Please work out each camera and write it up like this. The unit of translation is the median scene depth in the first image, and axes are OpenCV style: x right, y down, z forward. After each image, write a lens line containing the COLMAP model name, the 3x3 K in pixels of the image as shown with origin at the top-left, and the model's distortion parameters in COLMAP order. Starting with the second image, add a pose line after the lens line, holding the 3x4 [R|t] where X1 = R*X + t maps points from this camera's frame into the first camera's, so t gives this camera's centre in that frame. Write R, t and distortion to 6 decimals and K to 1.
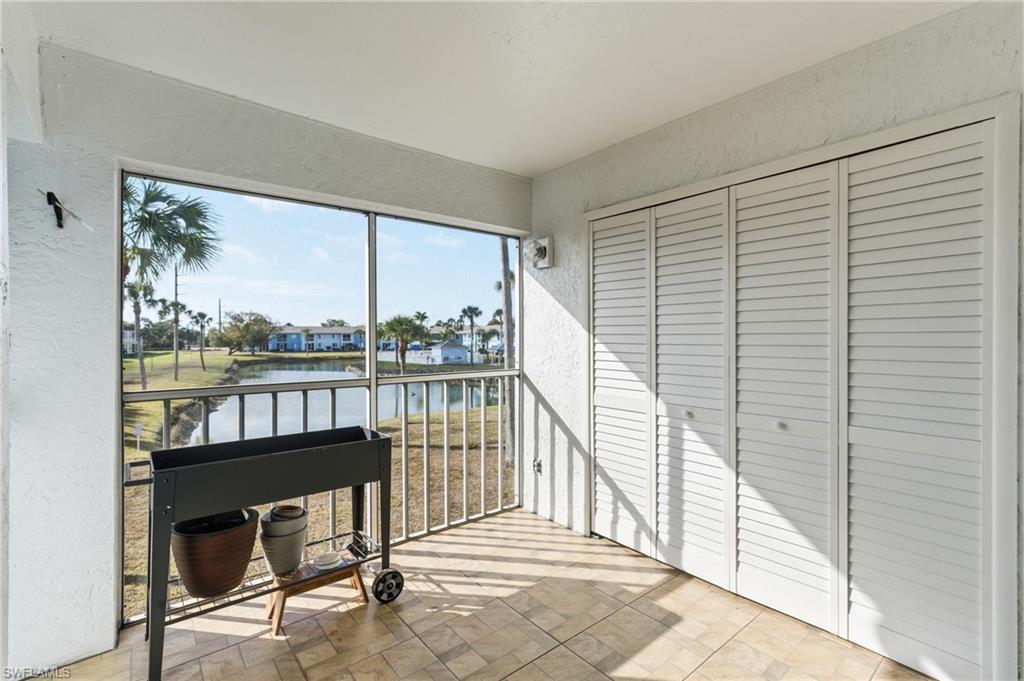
lens RADIAL K [[456.4, 0, 514.6], [0, 456.4, 340.4], [0, 0, 1]] dist [-0.008700, 0.000191]
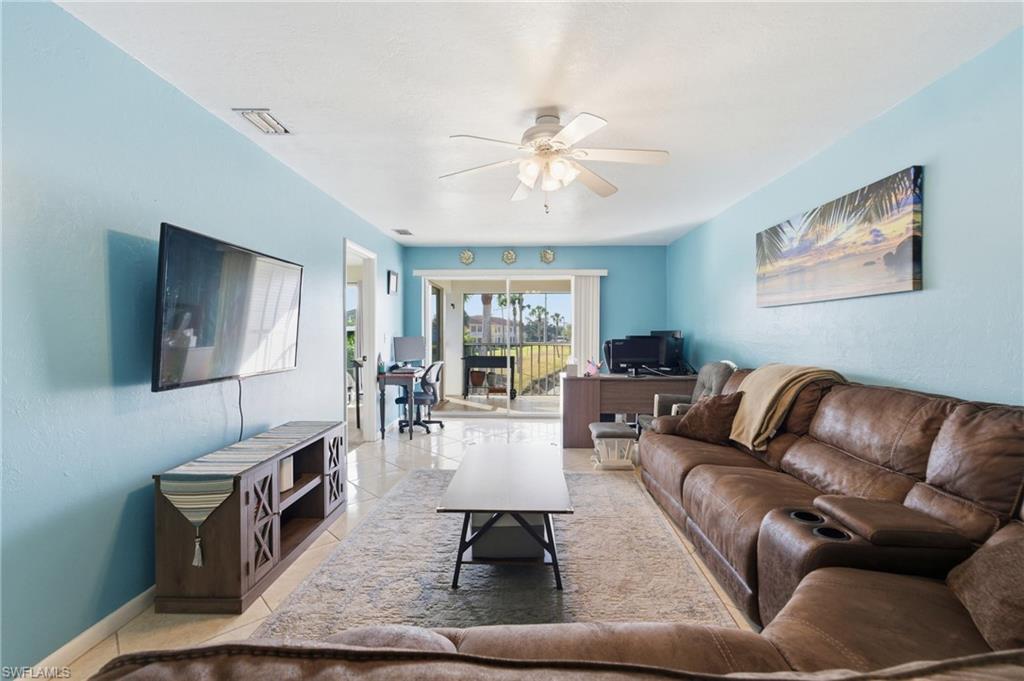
lens RADIAL K [[456.4, 0, 514.6], [0, 456.4, 340.4], [0, 0, 1]] dist [-0.008700, 0.000191]
pose [[0.753816, 0.009642, -0.657014, 1.993926], [-0.000754, 0.999904, 0.013809, 0.004569], [0.657085, -0.009914, 0.753752, -1.673974]]
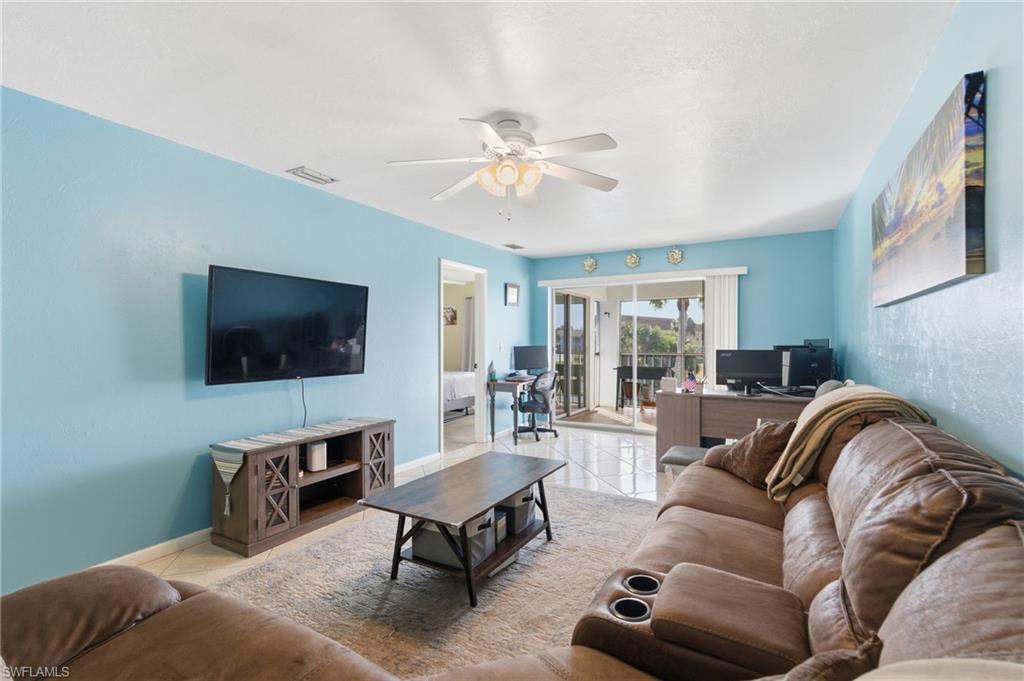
lens RADIAL K [[463.5, 0, 517.5], [0, 463.5, 341.8], [0, 0, 1]] dist [-0.002241, 0.000014]
pose [[0.357855, -0.001501, -0.933776, 2.318640], [-0.000474, 0.999998, -0.001789, 0.000963], [0.933777, 0.001083, 0.357854, -1.213253]]
